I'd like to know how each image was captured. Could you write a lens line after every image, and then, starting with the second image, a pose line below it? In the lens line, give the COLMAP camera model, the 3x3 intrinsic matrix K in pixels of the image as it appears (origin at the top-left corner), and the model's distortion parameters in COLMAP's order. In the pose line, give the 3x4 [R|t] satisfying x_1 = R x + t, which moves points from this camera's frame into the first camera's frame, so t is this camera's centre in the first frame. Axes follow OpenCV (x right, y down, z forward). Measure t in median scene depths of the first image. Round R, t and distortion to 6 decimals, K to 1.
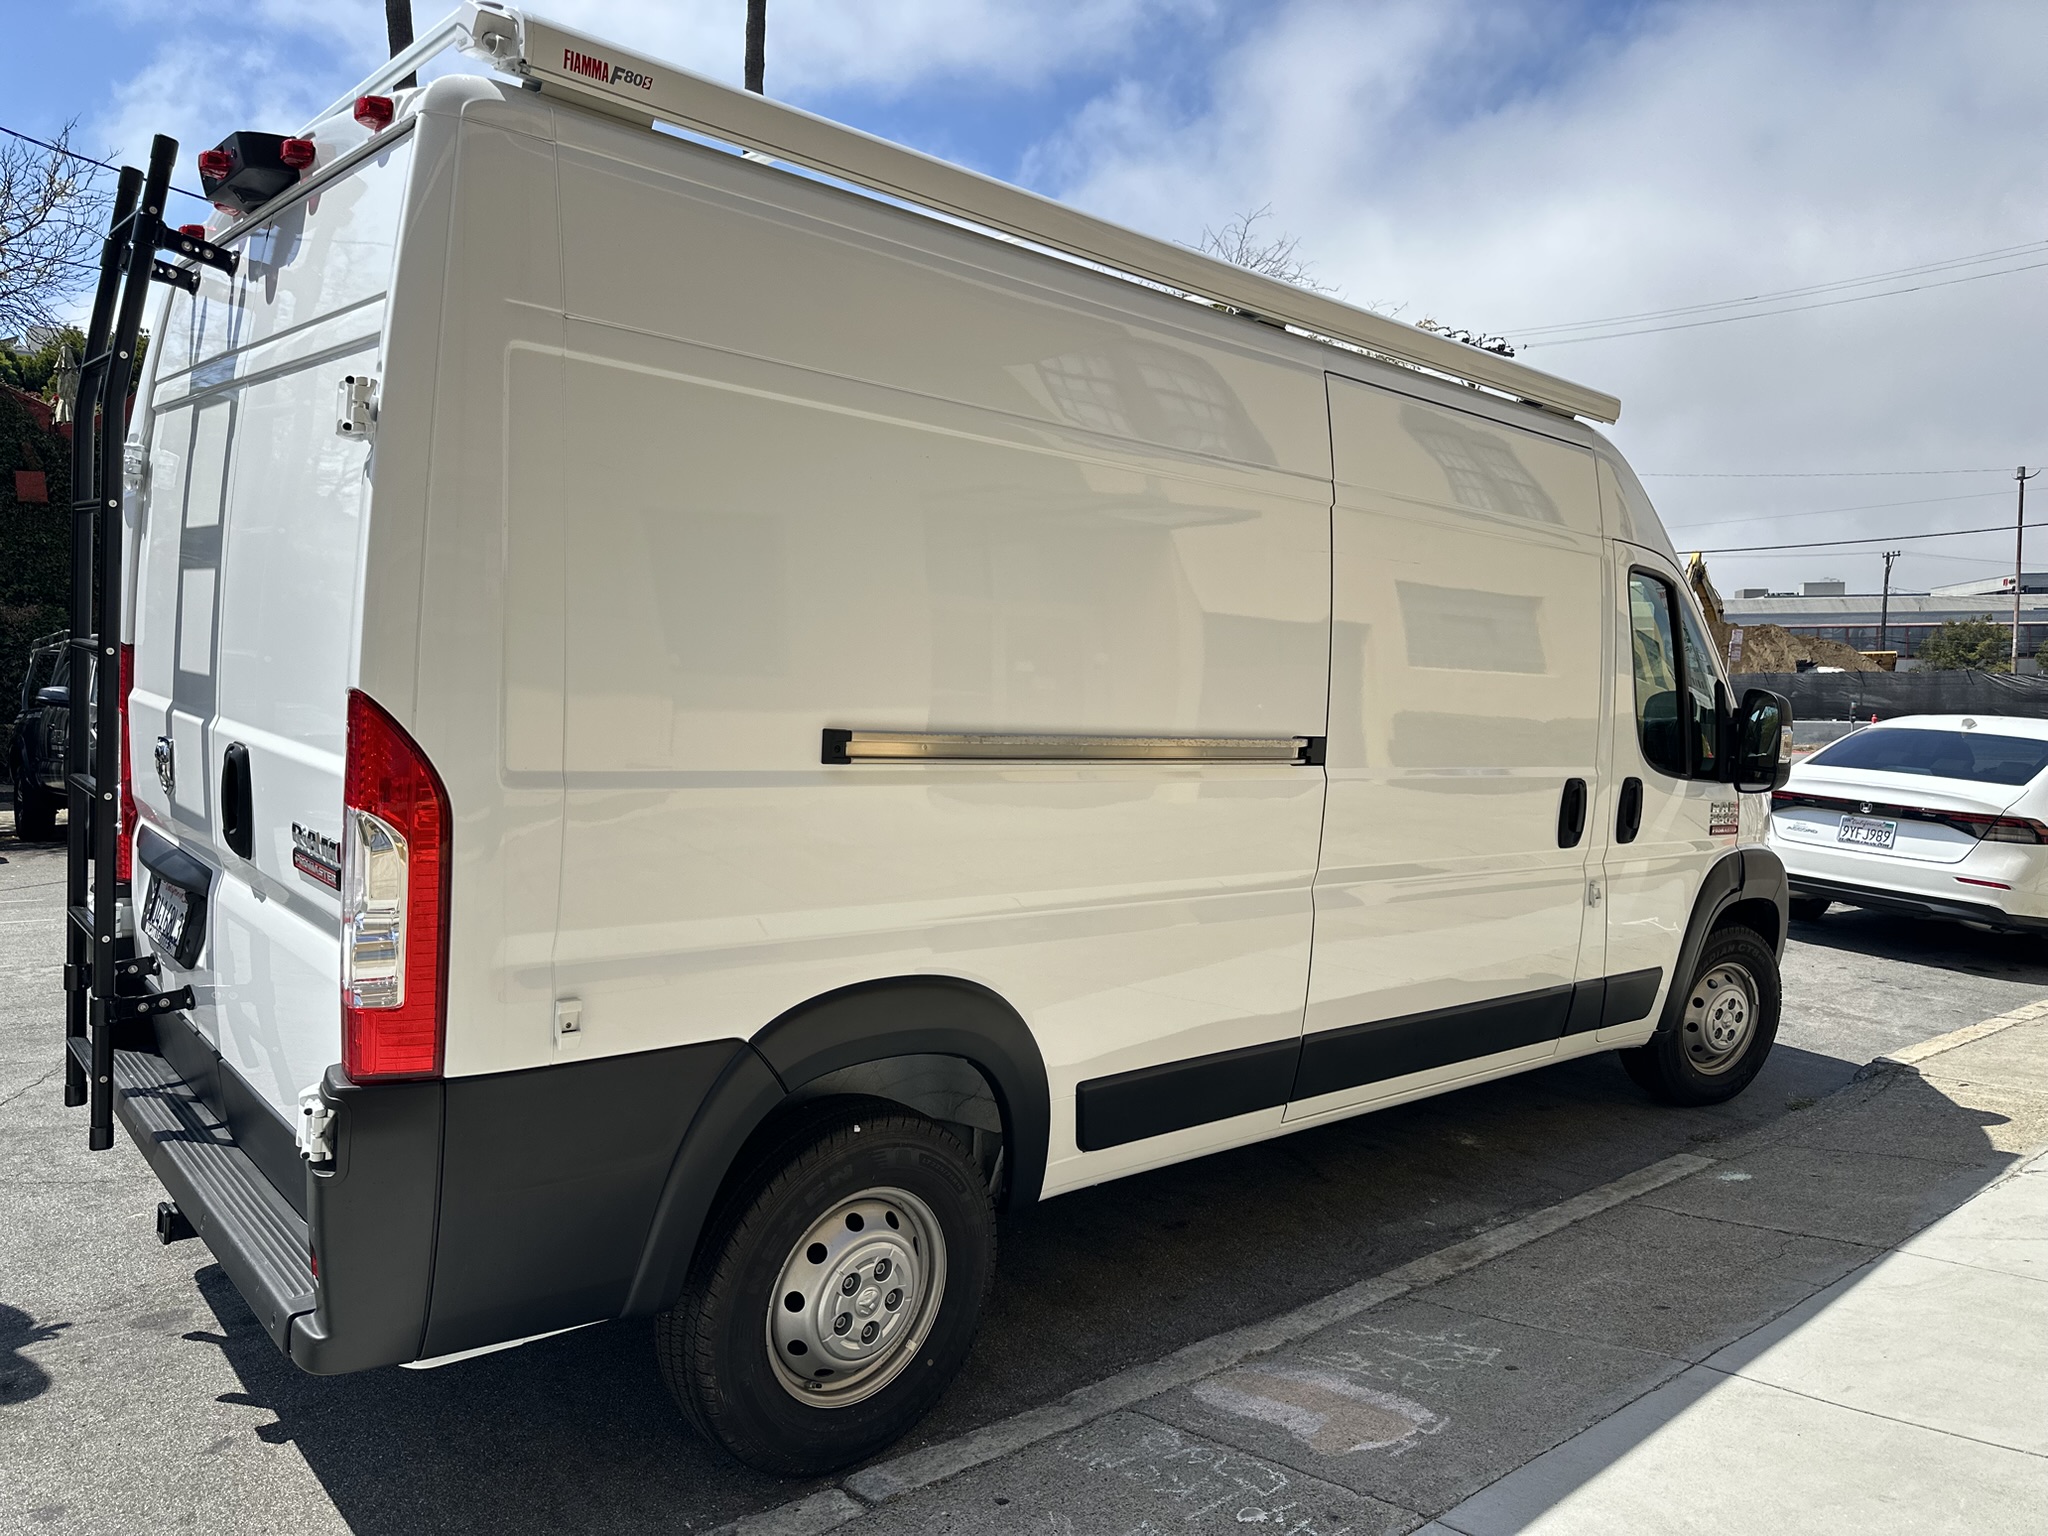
lens RADIAL K [[1410.3, 0, 1033.5], [0, 1410.3, 772.2], [0, 0, 1]] dist [0.081865, -0.108885]
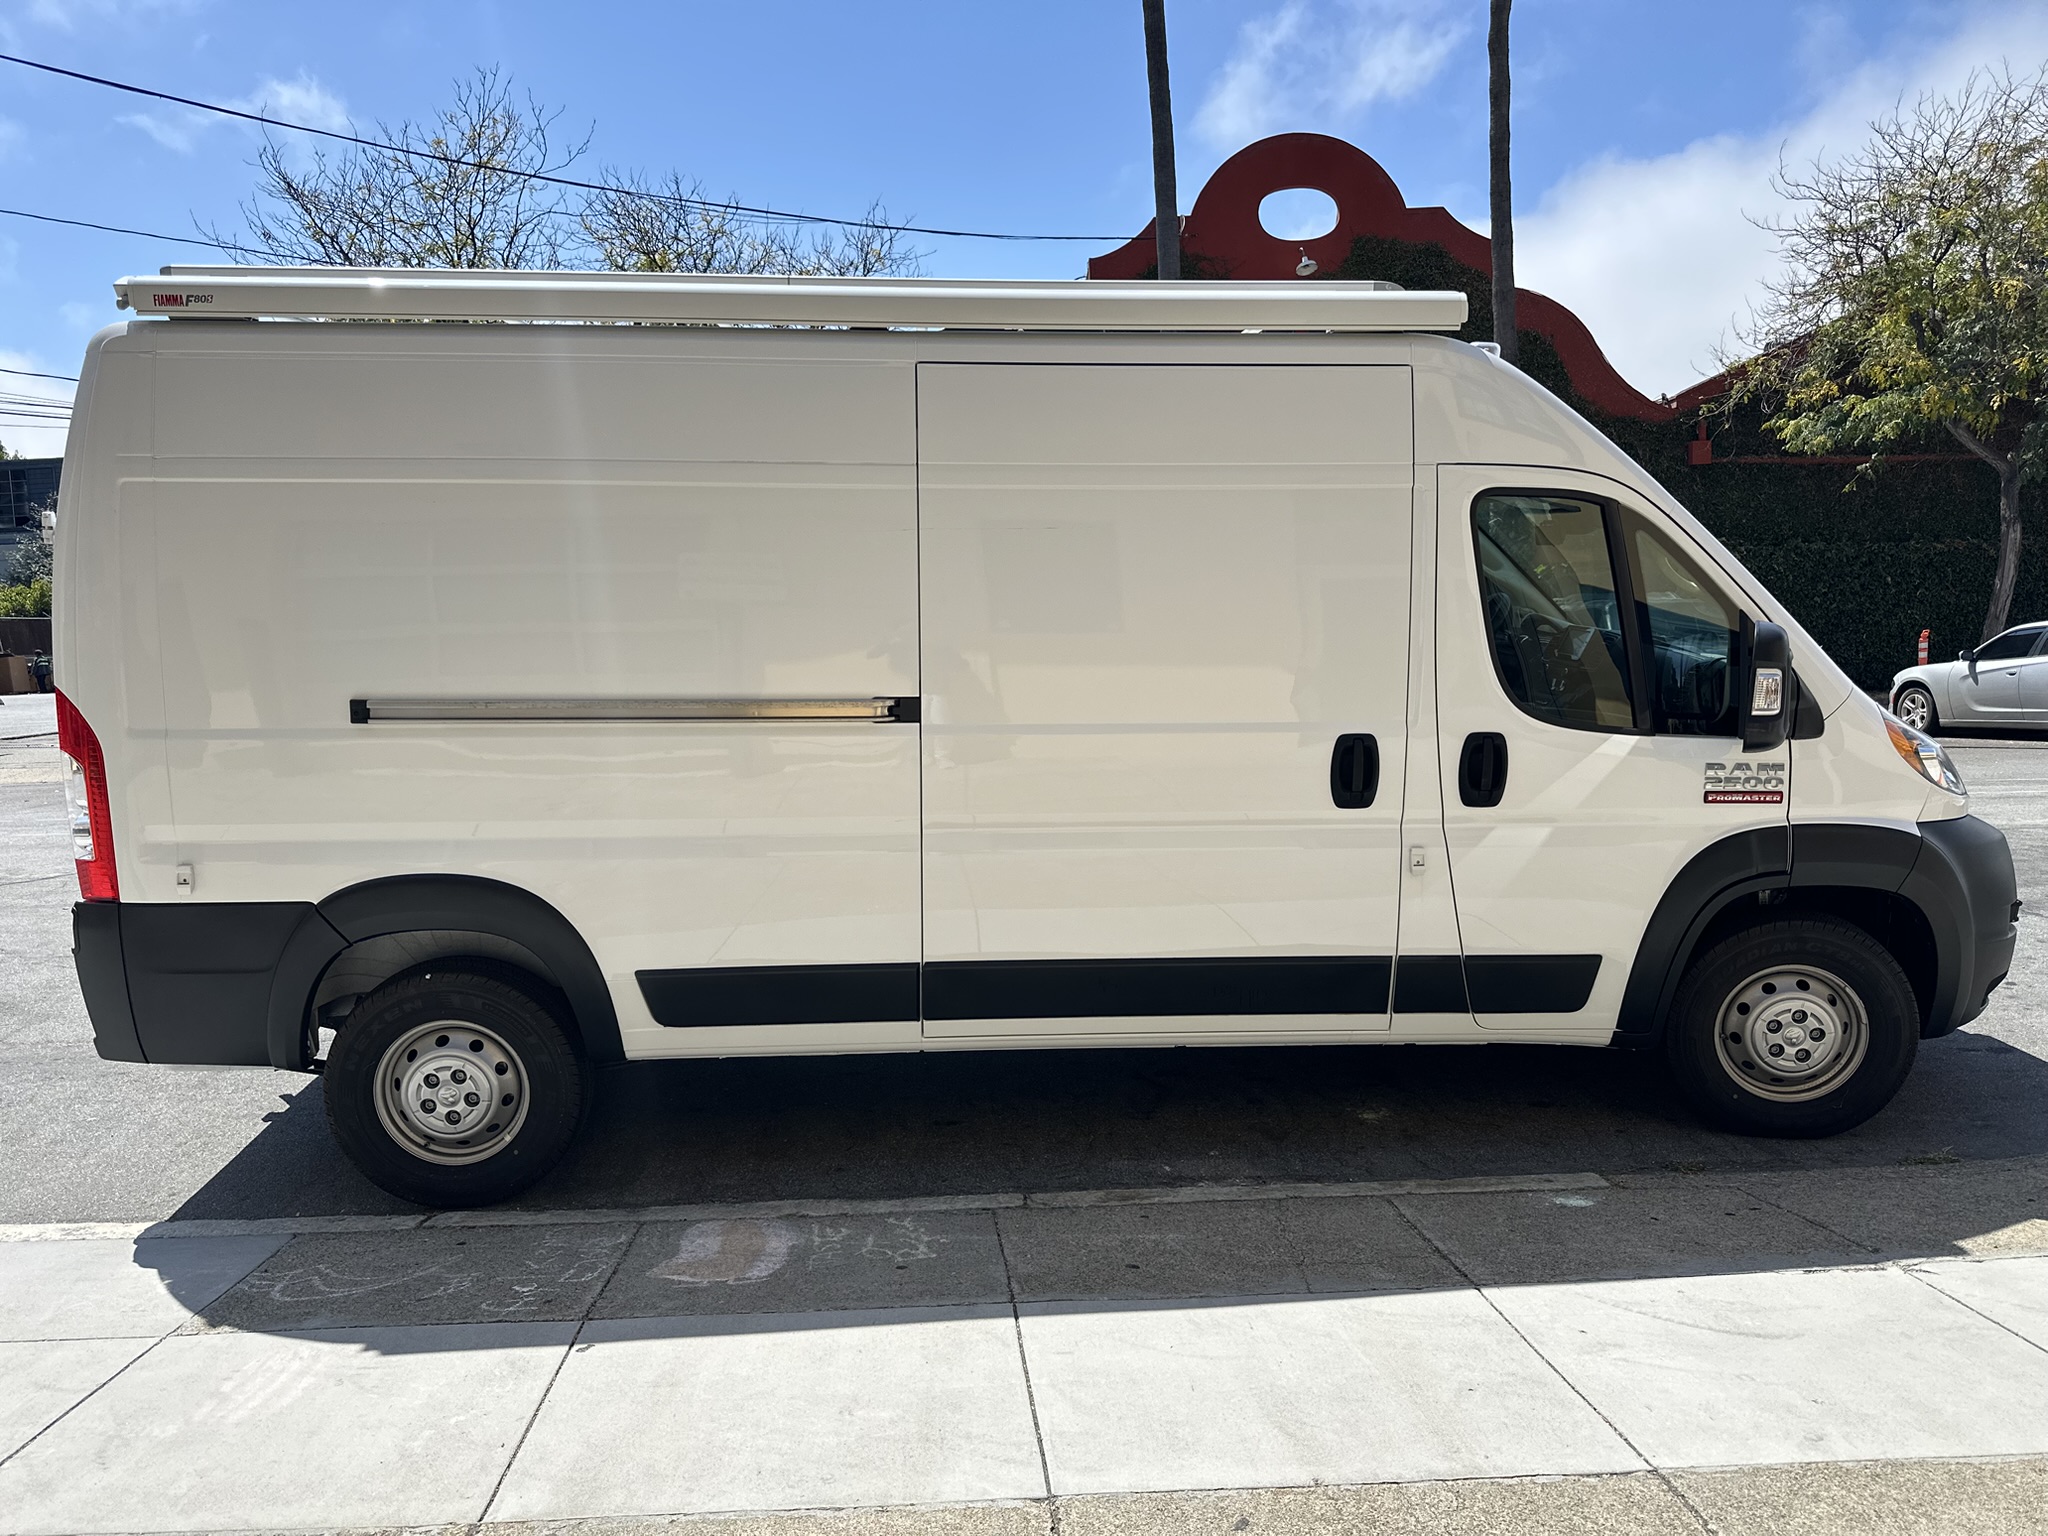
lens RADIAL K [[1410.3, 0, 1033.5], [0, 1410.3, 772.2], [0, 0, 1]] dist [0.081865, -0.108885]
pose [[0.794761, 0.028005, -0.606277, 1.082851], [0.001471, 0.998843, 0.048067, -0.021229], [0.606921, -0.039094, 0.793800, 0.200677]]
